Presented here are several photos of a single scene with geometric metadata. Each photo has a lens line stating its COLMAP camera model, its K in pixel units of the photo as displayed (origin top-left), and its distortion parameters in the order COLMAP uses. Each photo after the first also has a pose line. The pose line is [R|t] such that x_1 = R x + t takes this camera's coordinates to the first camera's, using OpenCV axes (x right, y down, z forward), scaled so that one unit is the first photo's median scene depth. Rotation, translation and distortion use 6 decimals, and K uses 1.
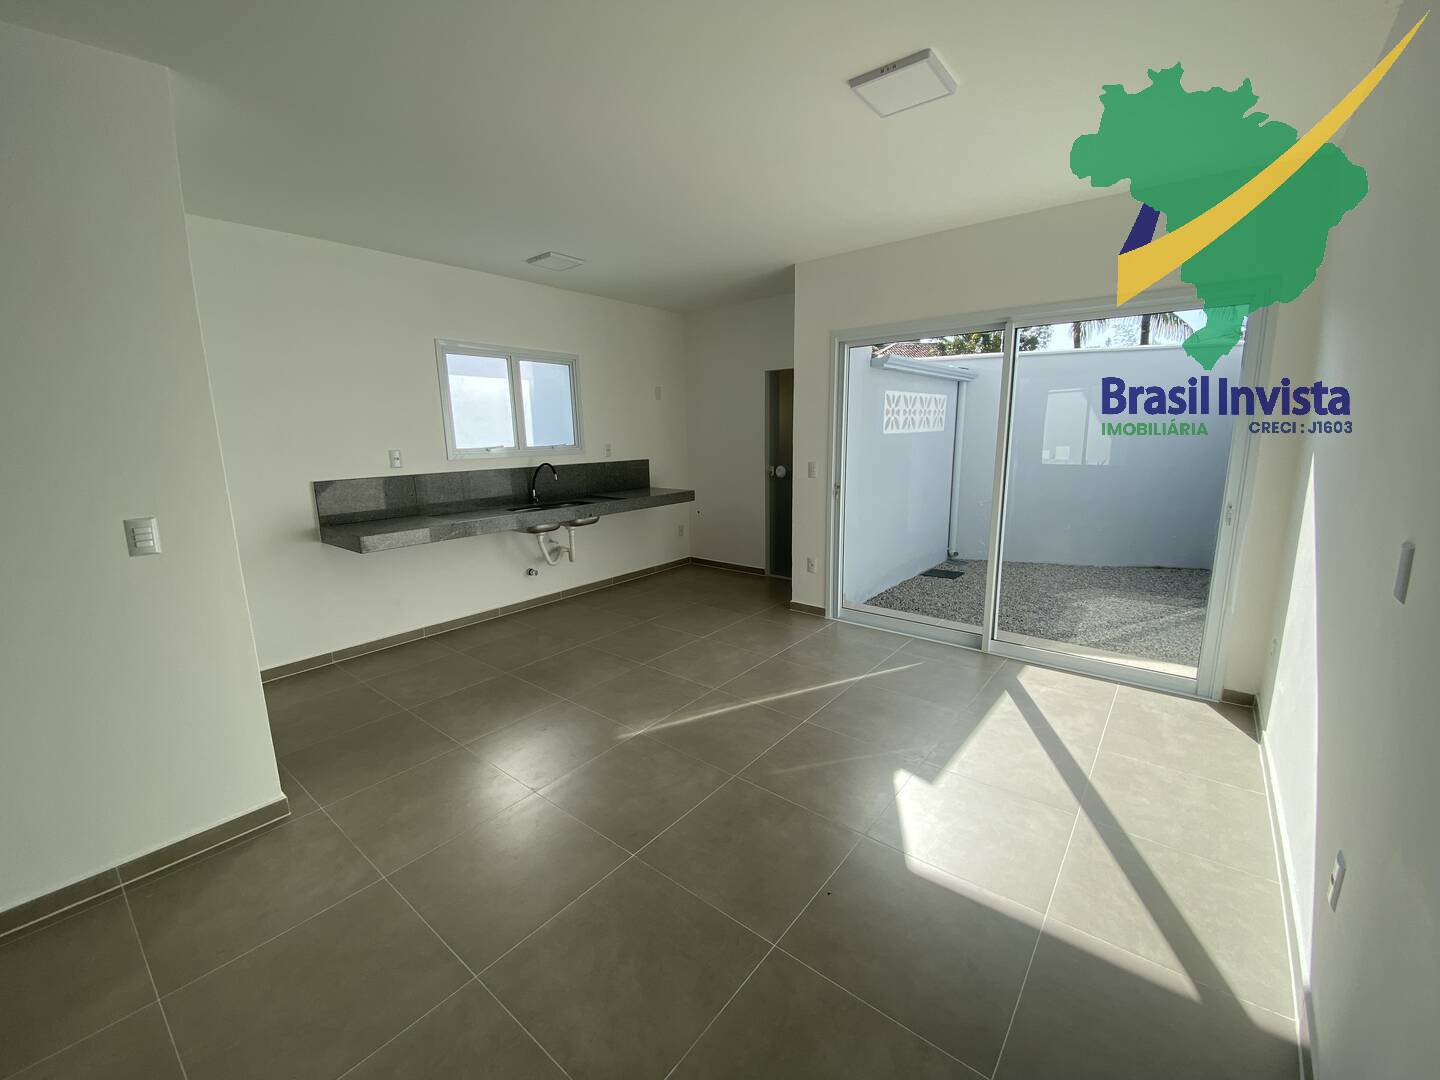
lens RADIAL K [[591.3, 0, 722.0], [0, 591.3, 552.8], [0, 0, 1]] dist [-0.024600, -0.001559]
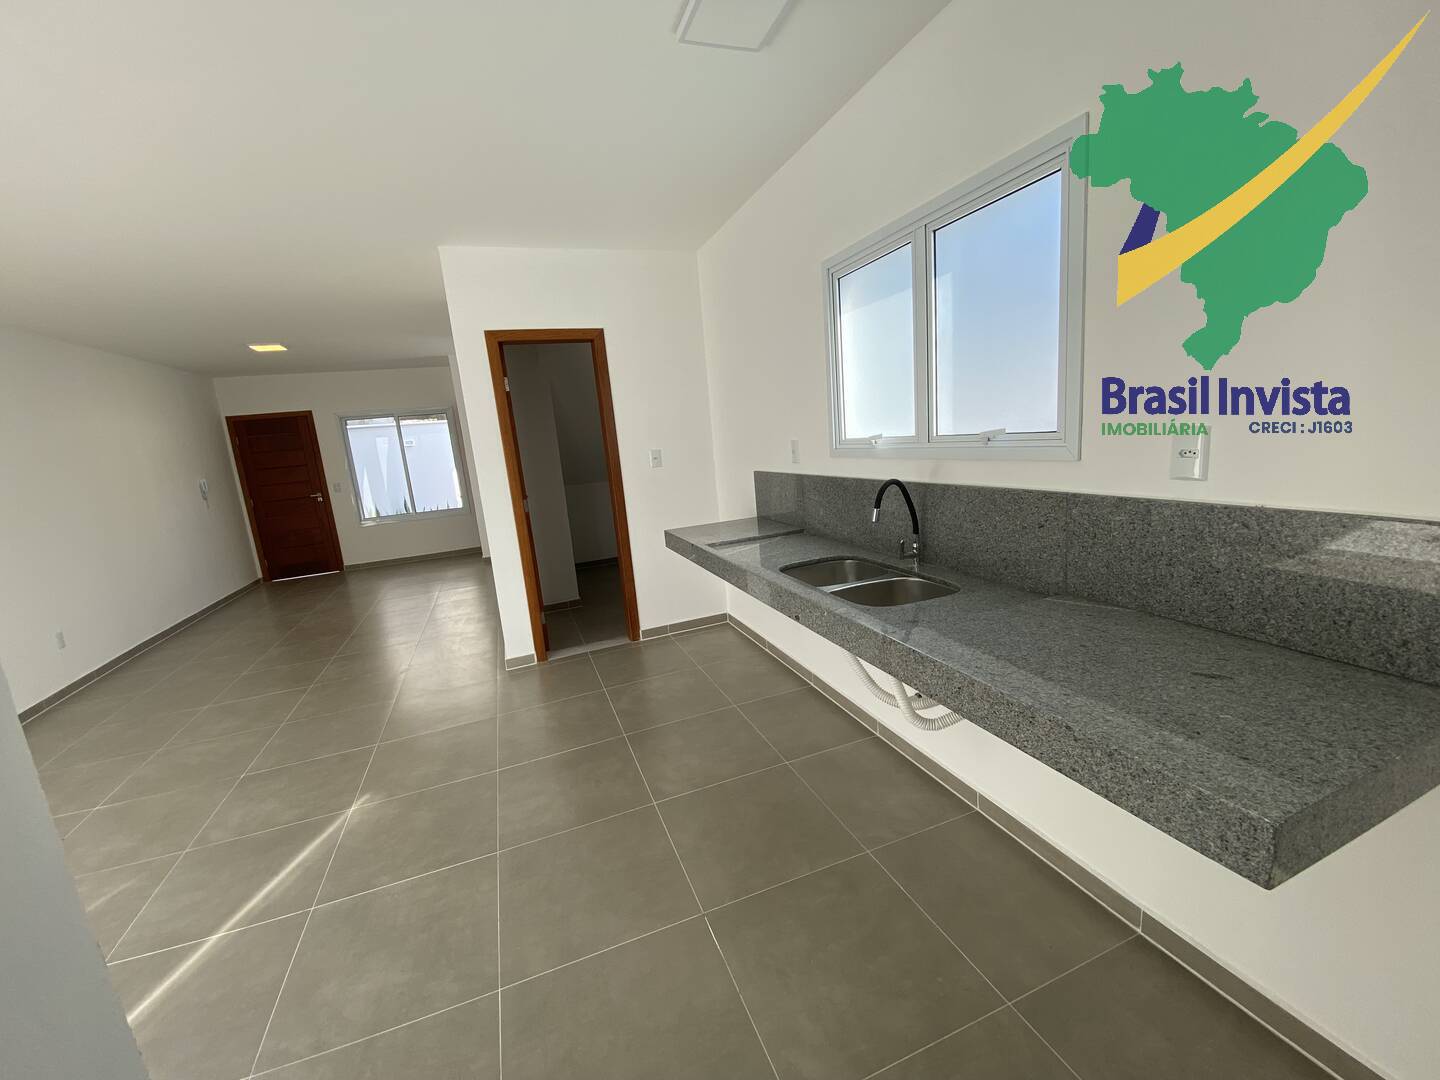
lens RADIAL K [[576.6, 0, 716.8], [0, 576.6, 529.9], [0, 0, 1]] dist [-0.001794, -0.000044]
pose [[-0.516906, 0.210748, -0.829695, 0.128978], [-0.056889, 0.958622, 0.278939, -0.232601], [0.854150, 0.191386, -0.483528, 1.125564]]
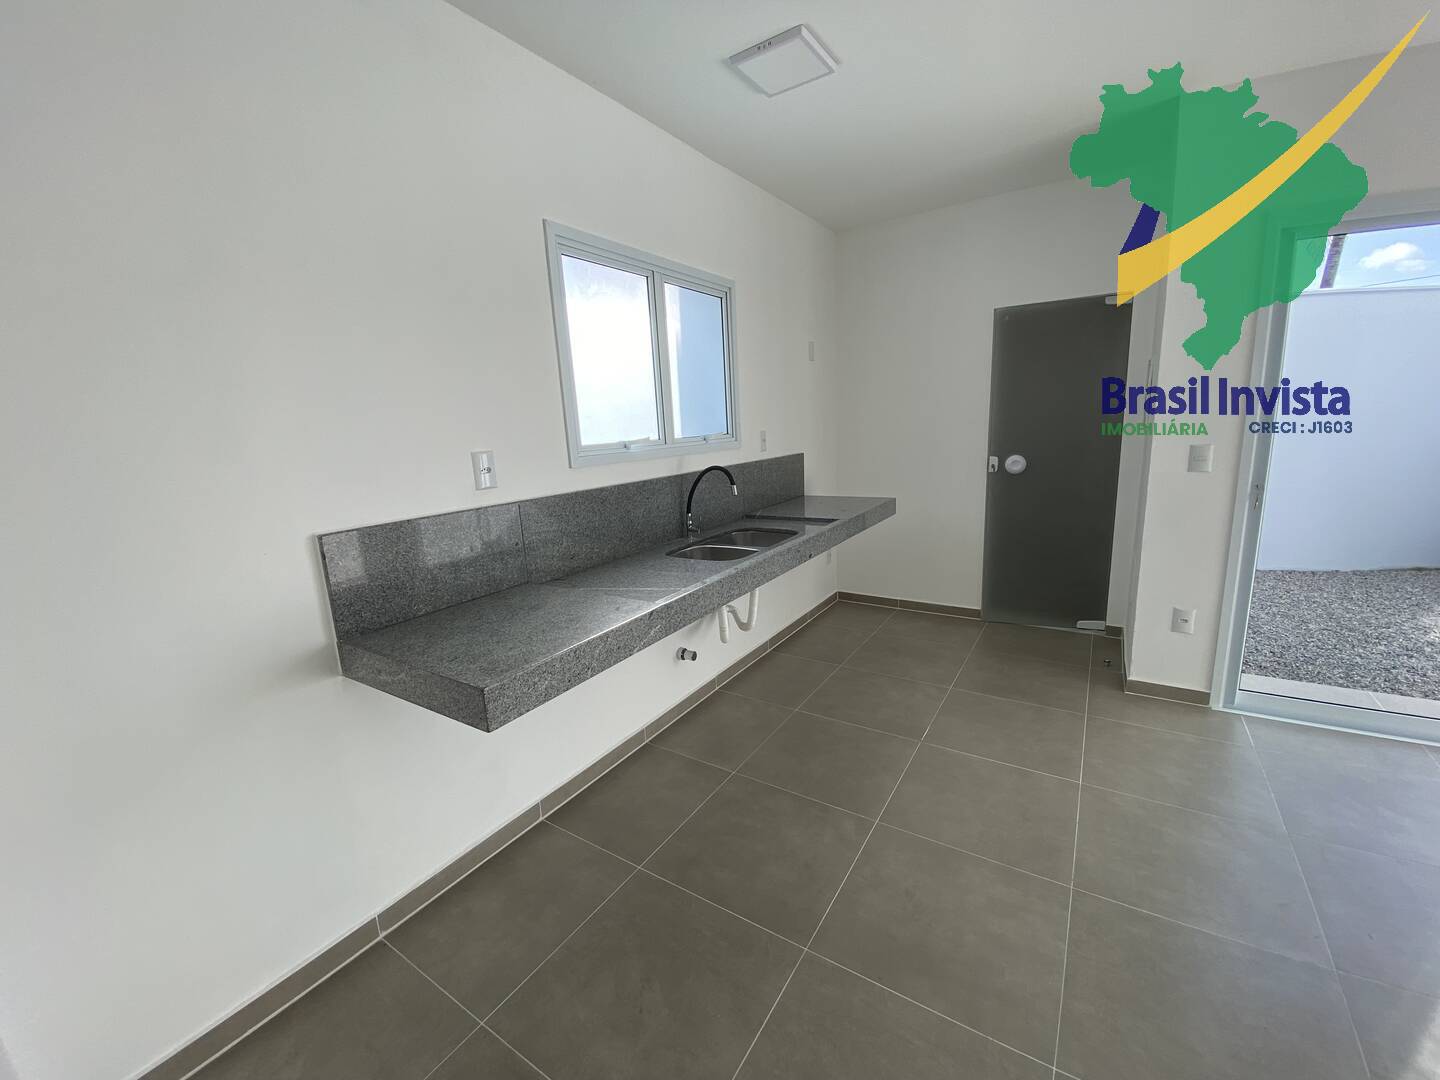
lens RADIAL K [[591.3, 0, 706.5], [0, 591.3, 547.3], [0, 0, 1]] dist [-0.024600, -0.001559]
pose [[0.995420, -0.051770, 0.080369, -0.364375], [0.051471, 0.998658, 0.005788, -0.080231], [-0.080561, -0.001625, 0.996748, 0.448329]]
